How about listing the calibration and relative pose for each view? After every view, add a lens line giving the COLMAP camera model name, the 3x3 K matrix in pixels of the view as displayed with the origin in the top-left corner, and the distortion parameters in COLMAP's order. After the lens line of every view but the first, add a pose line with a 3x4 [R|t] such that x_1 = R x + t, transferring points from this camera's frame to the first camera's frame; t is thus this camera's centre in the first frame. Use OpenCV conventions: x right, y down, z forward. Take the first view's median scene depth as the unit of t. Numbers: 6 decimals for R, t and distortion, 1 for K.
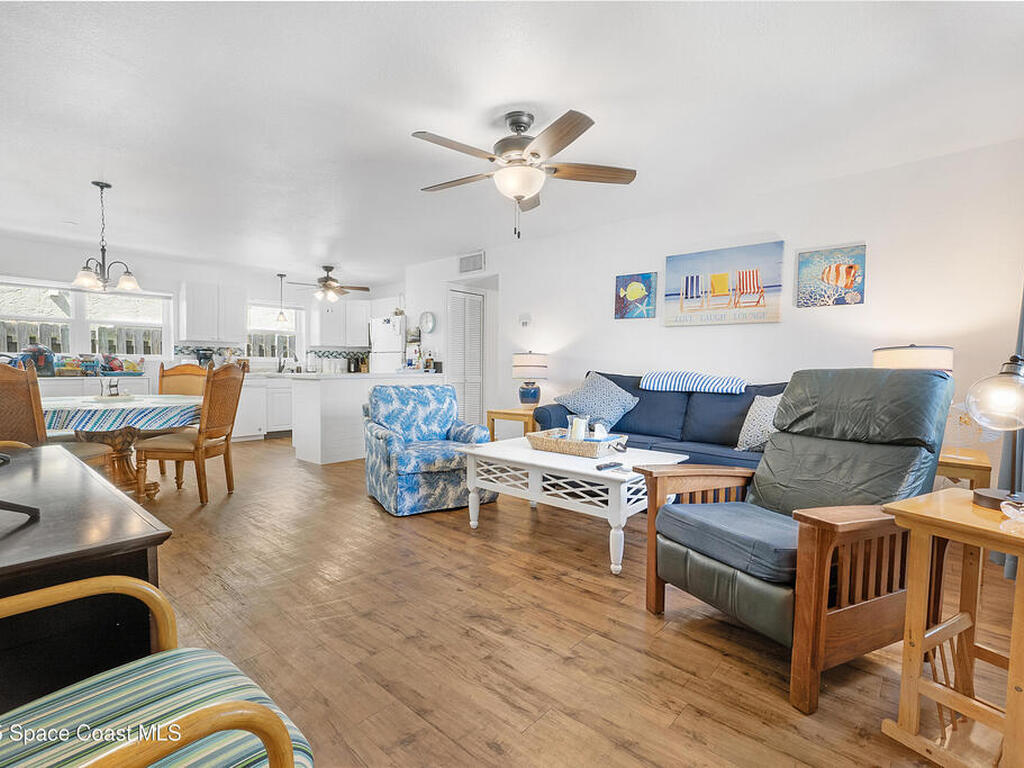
lens RADIAL K [[487.9, 0, 512.0], [0, 487.9, 384.0], [0, 0, 1]] dist [0.000932, 0.000056]
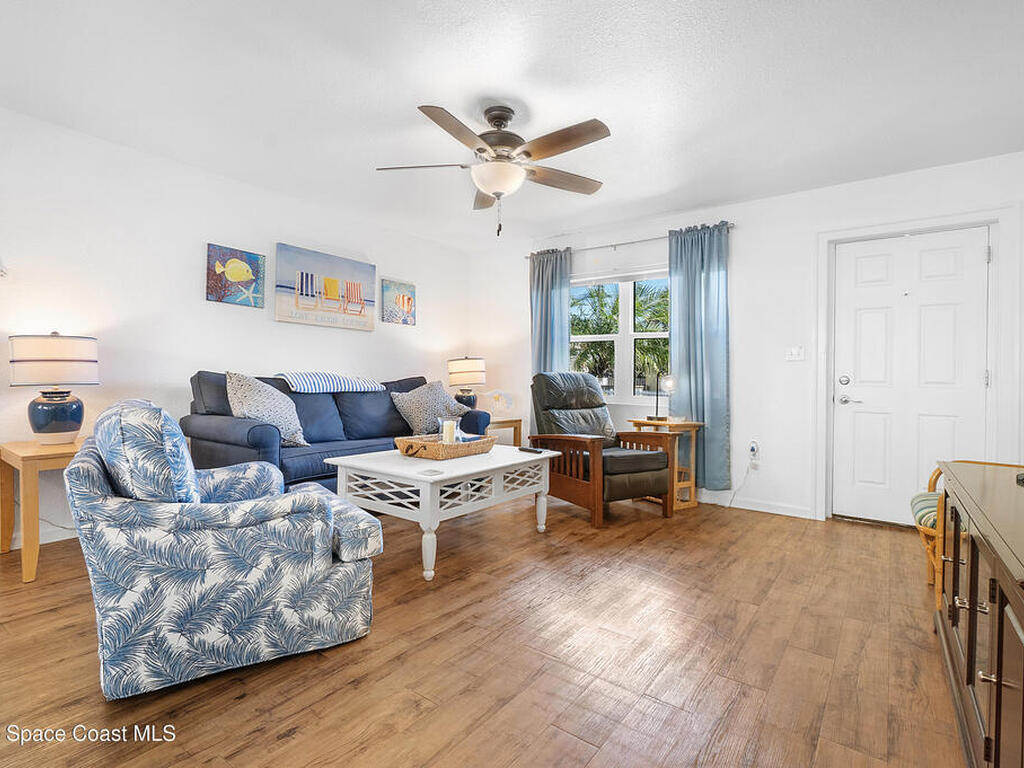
lens RADIAL K [[457.1, 0, 512.0], [0, 457.1, 384.0], [0, 0, 1]] dist [0.000188, 0.000074]
pose [[-0.017913, -0.034873, 0.999231, -0.587828], [0.010105, 0.999334, 0.035058, -0.029999], [-0.999788, 0.010726, -0.017549, 0.646735]]
